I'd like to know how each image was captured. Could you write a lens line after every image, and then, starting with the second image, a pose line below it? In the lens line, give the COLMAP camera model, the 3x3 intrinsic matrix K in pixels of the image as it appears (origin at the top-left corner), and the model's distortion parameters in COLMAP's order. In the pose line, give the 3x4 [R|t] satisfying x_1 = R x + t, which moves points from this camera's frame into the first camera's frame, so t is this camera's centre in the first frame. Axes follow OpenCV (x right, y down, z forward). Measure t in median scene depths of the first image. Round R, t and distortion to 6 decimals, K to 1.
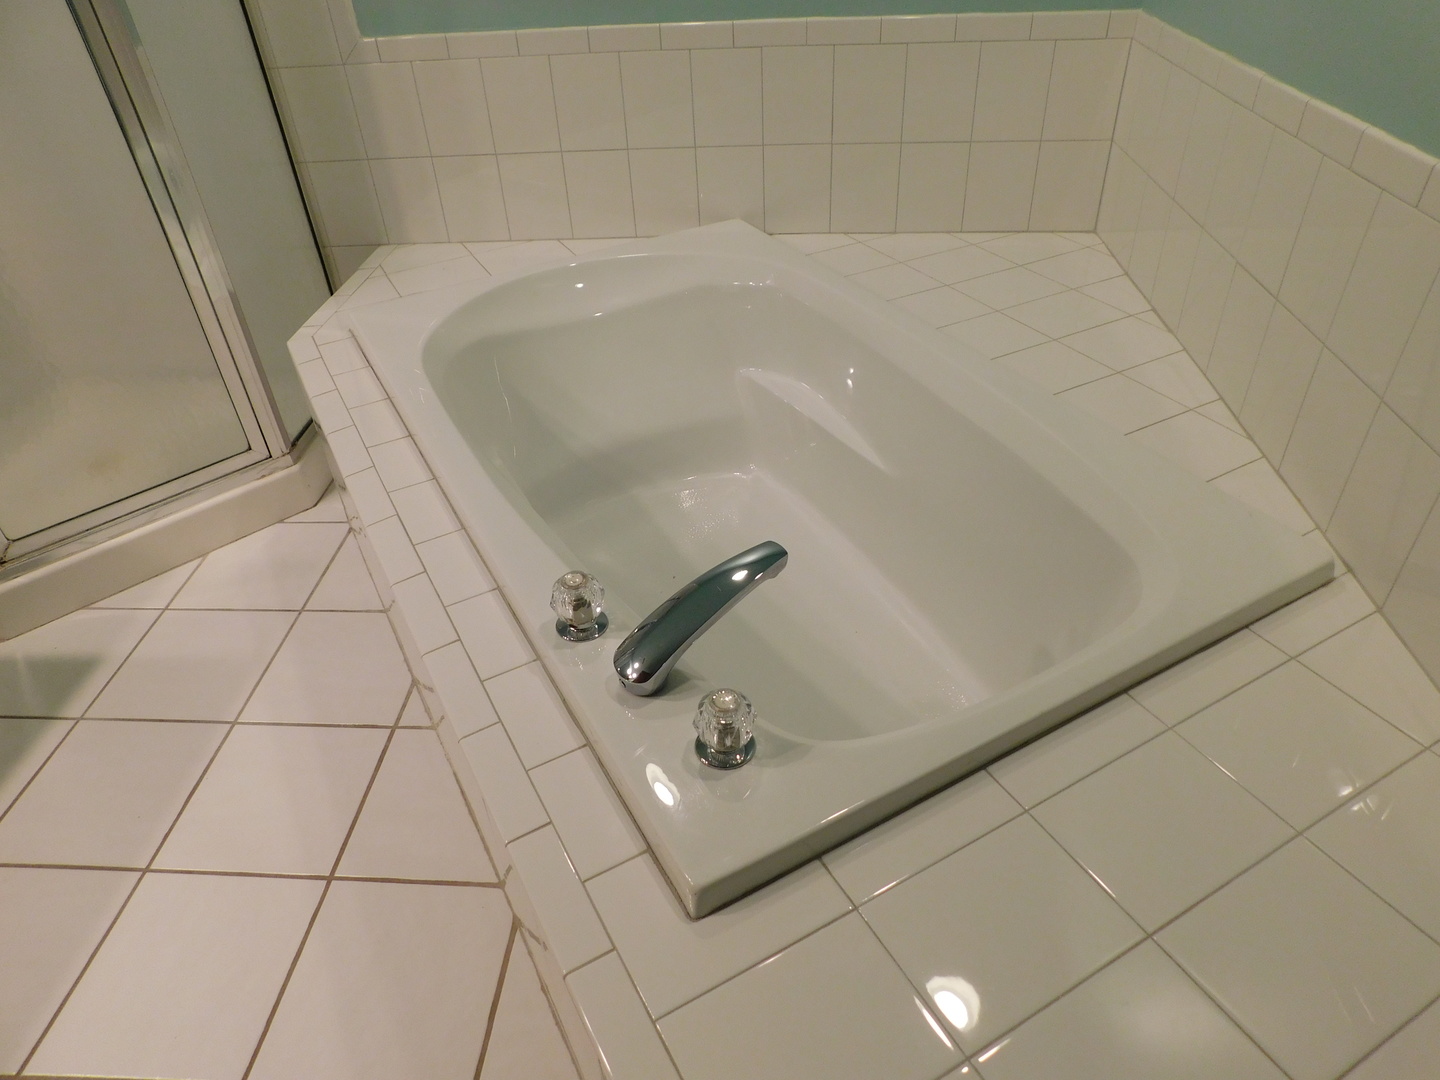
lens RADIAL K [[930.7, 0, 720.0], [0, 930.7, 540.0], [0, 0, 1]] dist [-0.083189, 0.057490]
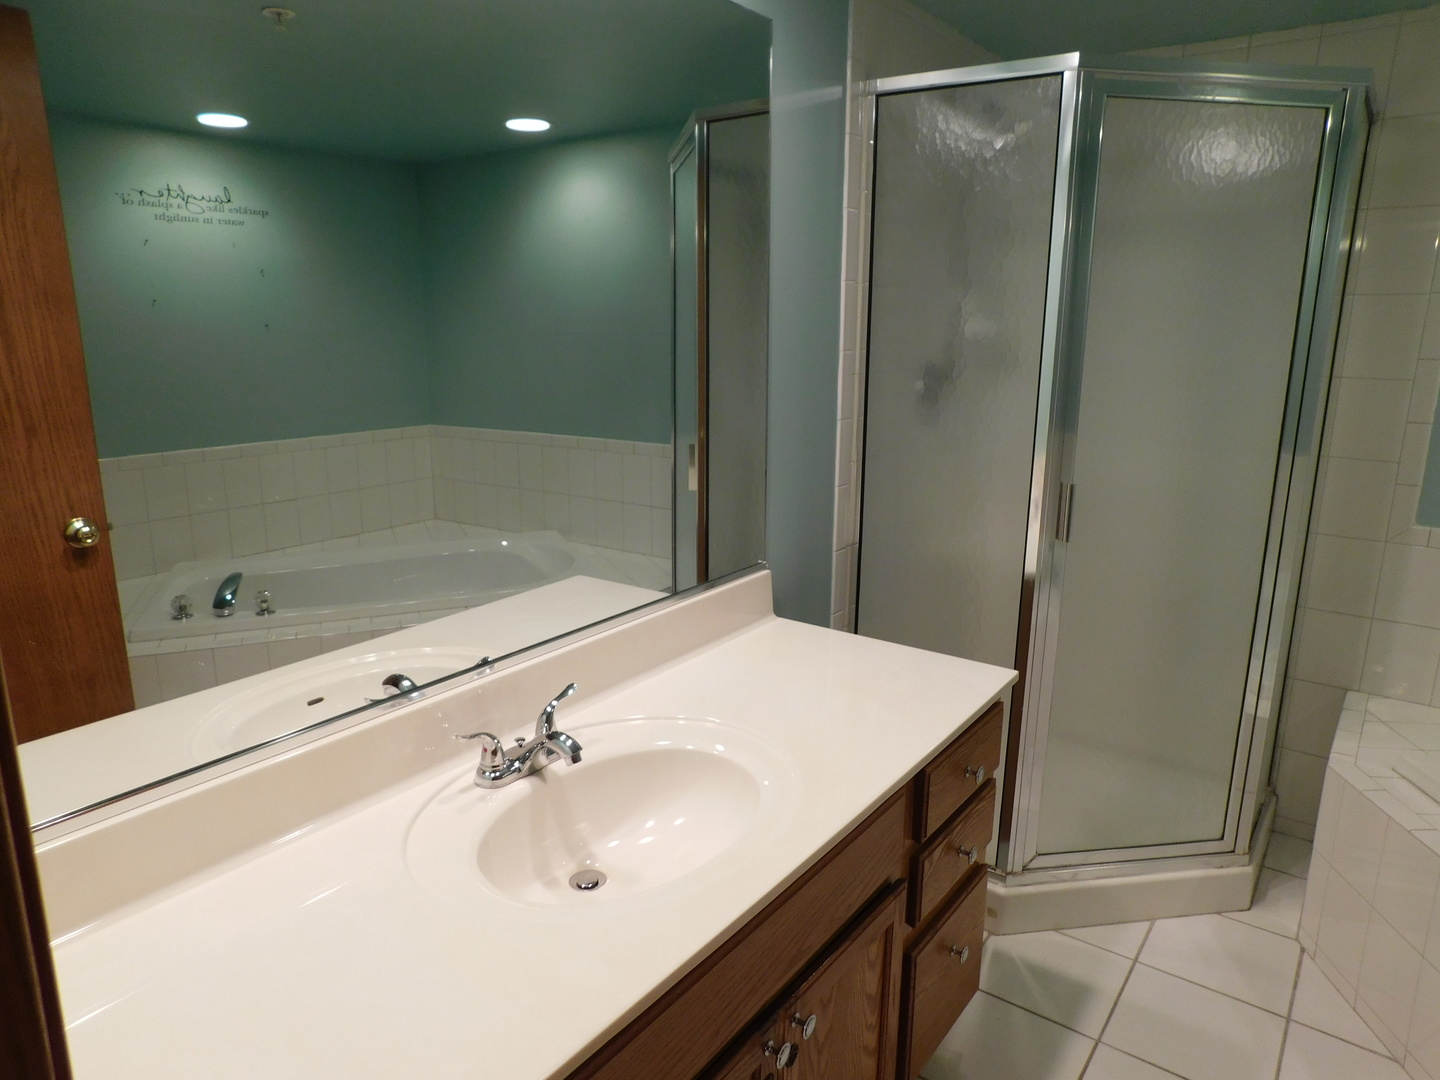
lens RADIAL K [[930.7, 0, 720.0], [0, 930.7, 540.0], [0, 0, 1]] dist [-0.083189, 0.057490]
pose [[0.839317, 0.176307, -0.514260, -0.519952], [-0.376412, 0.870993, -0.315730, 0.154460], [0.392251, 0.458571, 0.797403, -0.250091]]
